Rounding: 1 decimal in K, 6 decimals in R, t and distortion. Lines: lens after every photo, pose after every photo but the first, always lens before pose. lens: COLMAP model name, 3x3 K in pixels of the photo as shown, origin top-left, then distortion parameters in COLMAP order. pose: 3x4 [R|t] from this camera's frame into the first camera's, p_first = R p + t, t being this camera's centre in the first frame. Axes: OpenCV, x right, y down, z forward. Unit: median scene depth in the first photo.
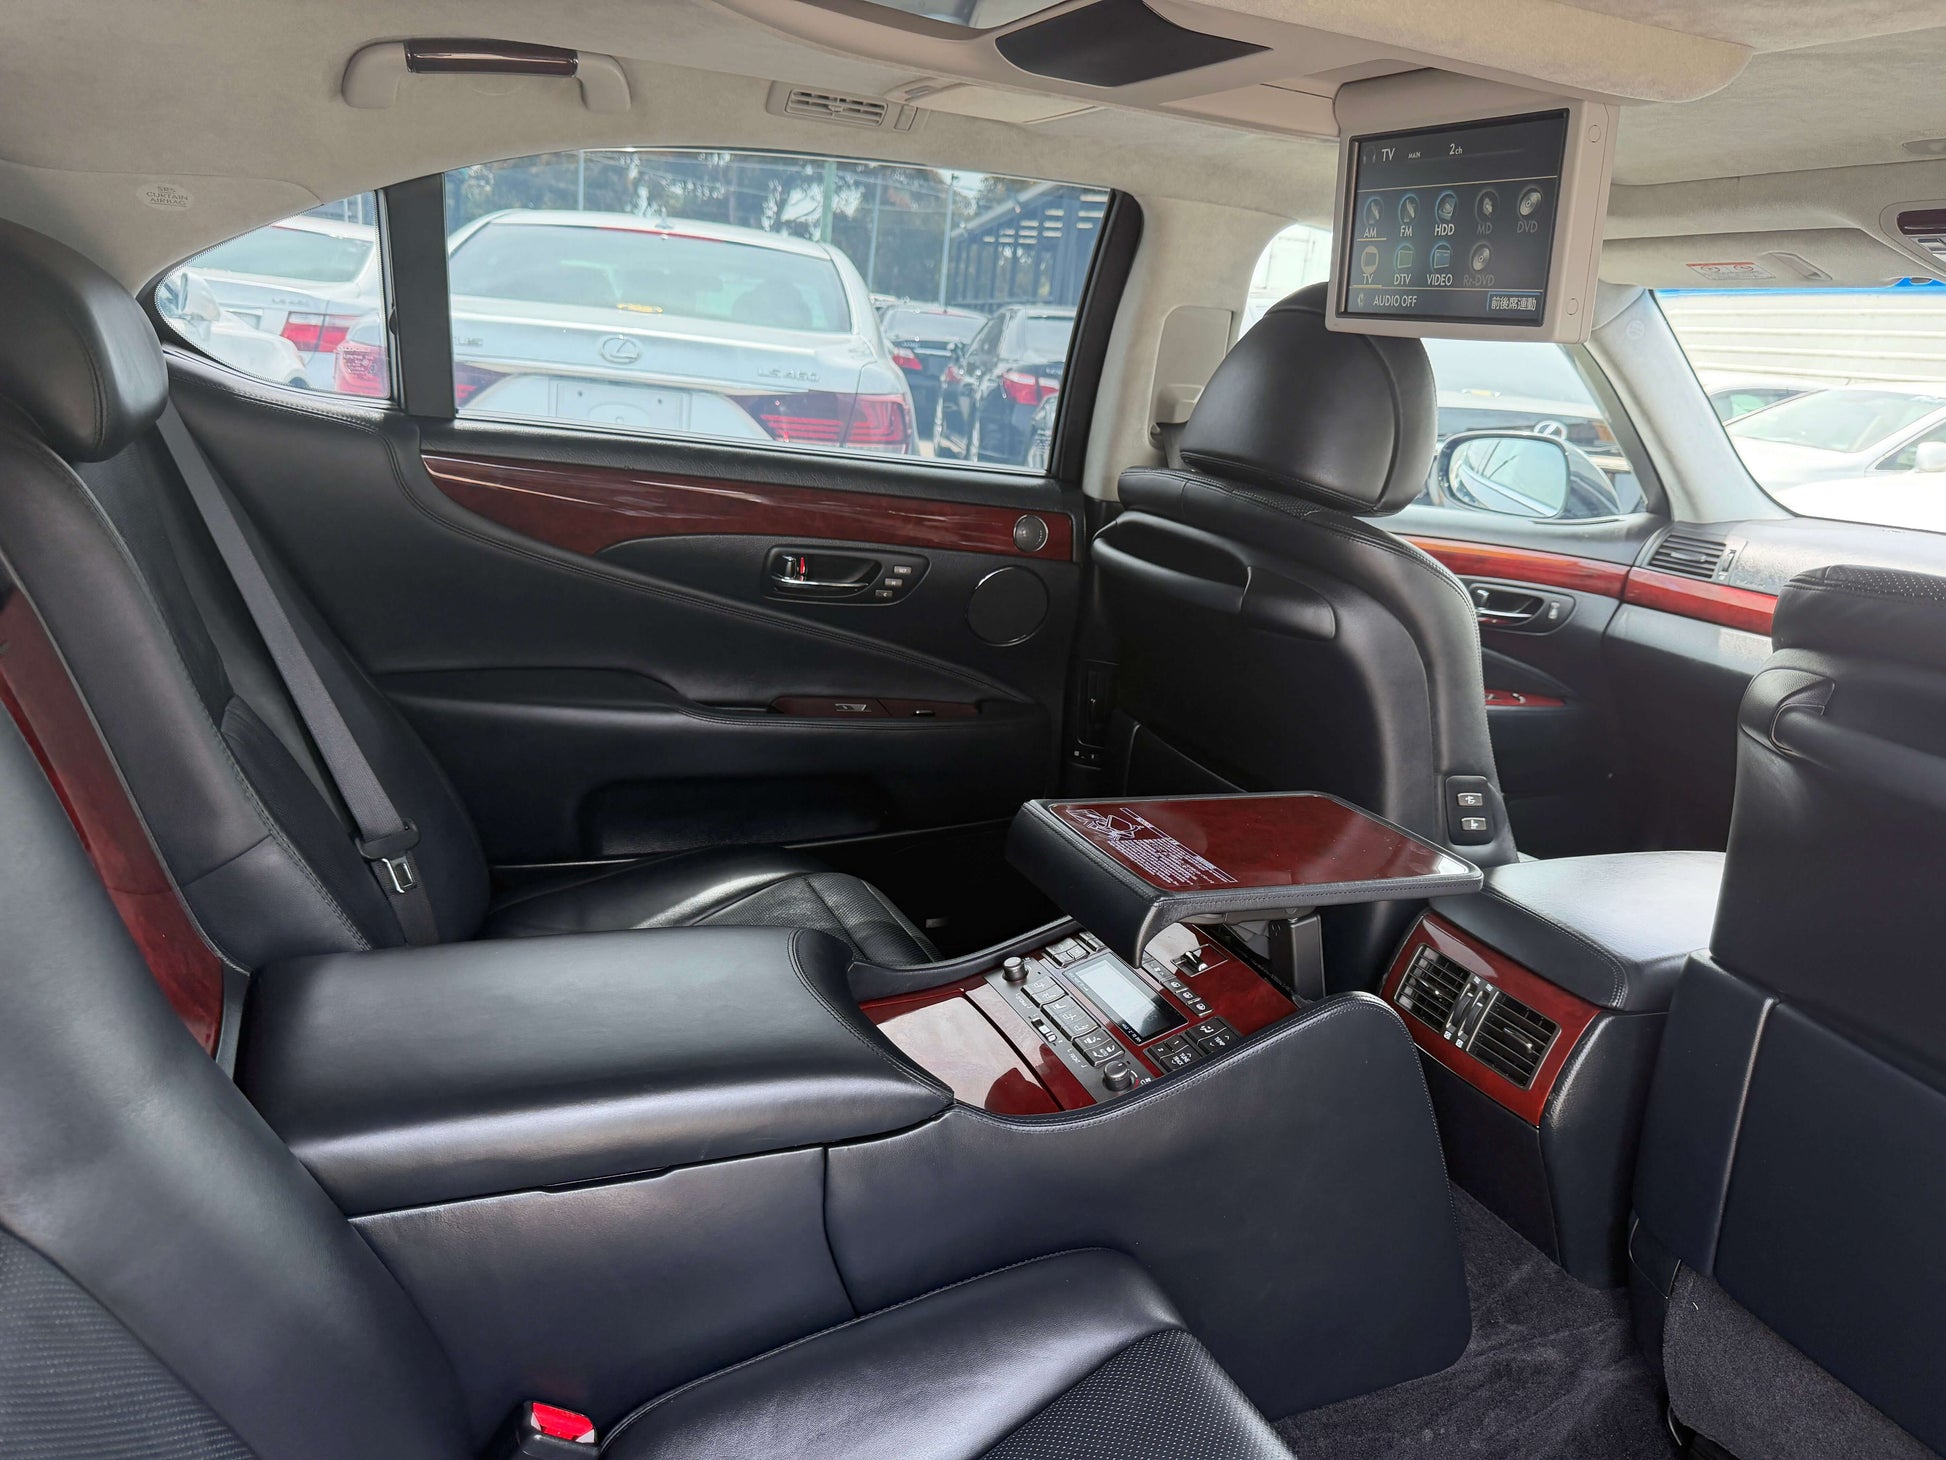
lens RADIAL K [[1355.1, 0, 973.4], [0, 1355.1, 714.0], [0, 0, 1]] dist [0.121399, -0.245978]
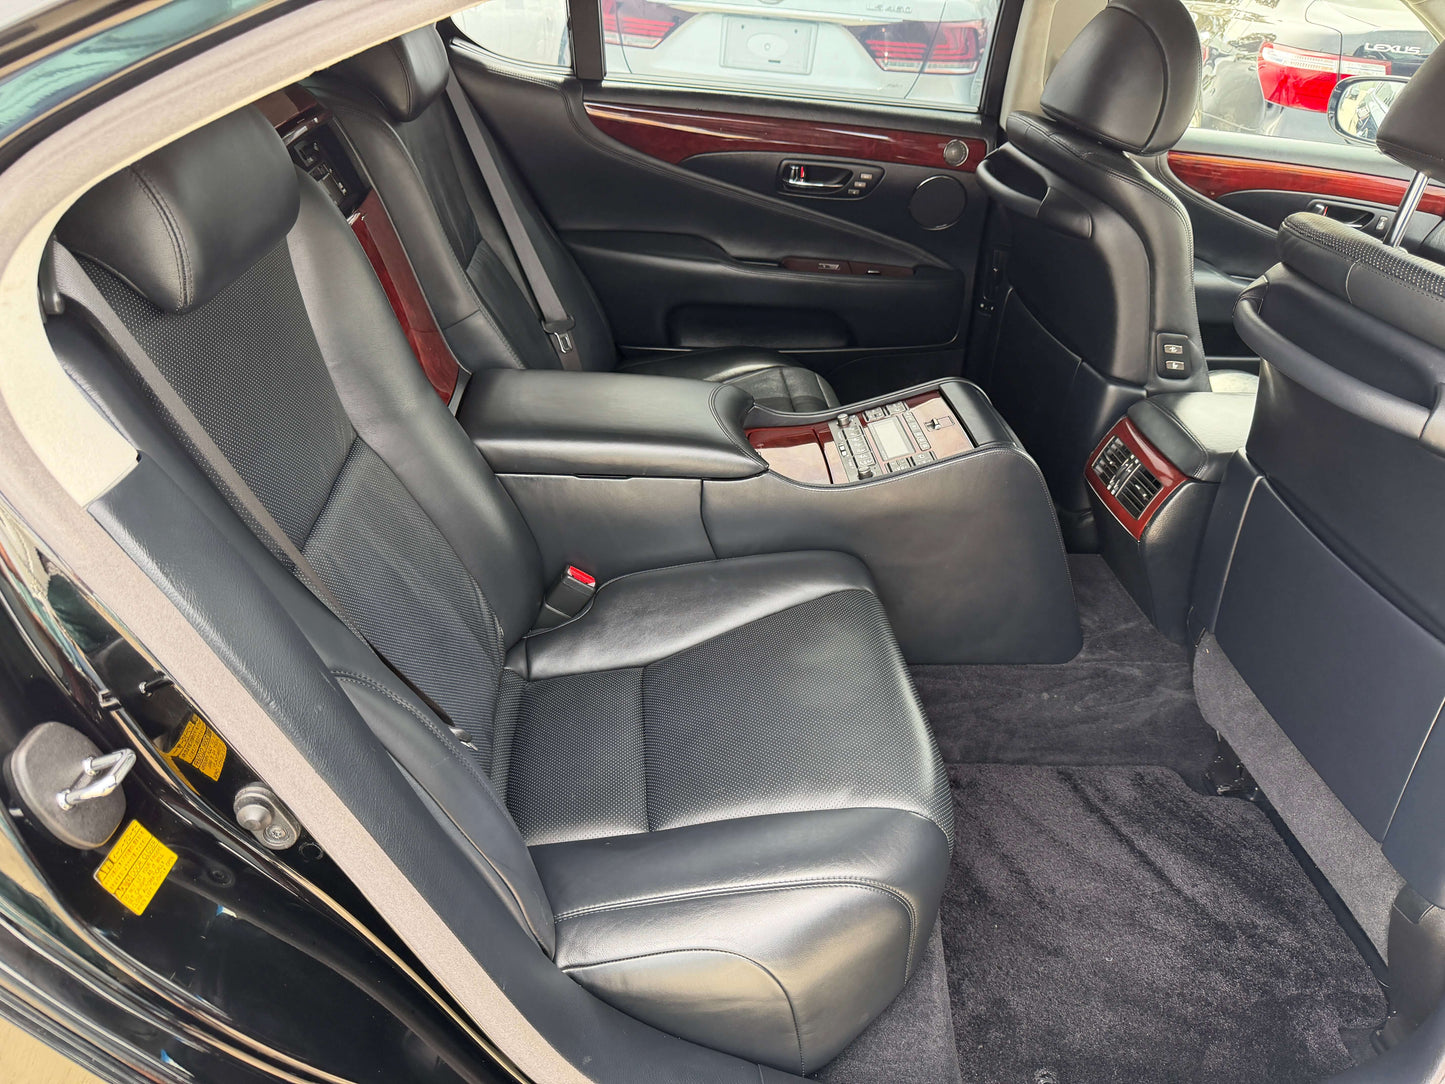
lens RADIAL K [[1067.7, 0, 722.5], [0, 1067.7, 542.0], [0, 0, 1]] dist [-0.035262, 0.022466]
pose [[0.939992, 0.138699, -0.311733, 0.259369], [-0.056359, 0.964215, 0.259064, -0.009510], [0.336510, -0.225949, 0.914171, -0.297838]]
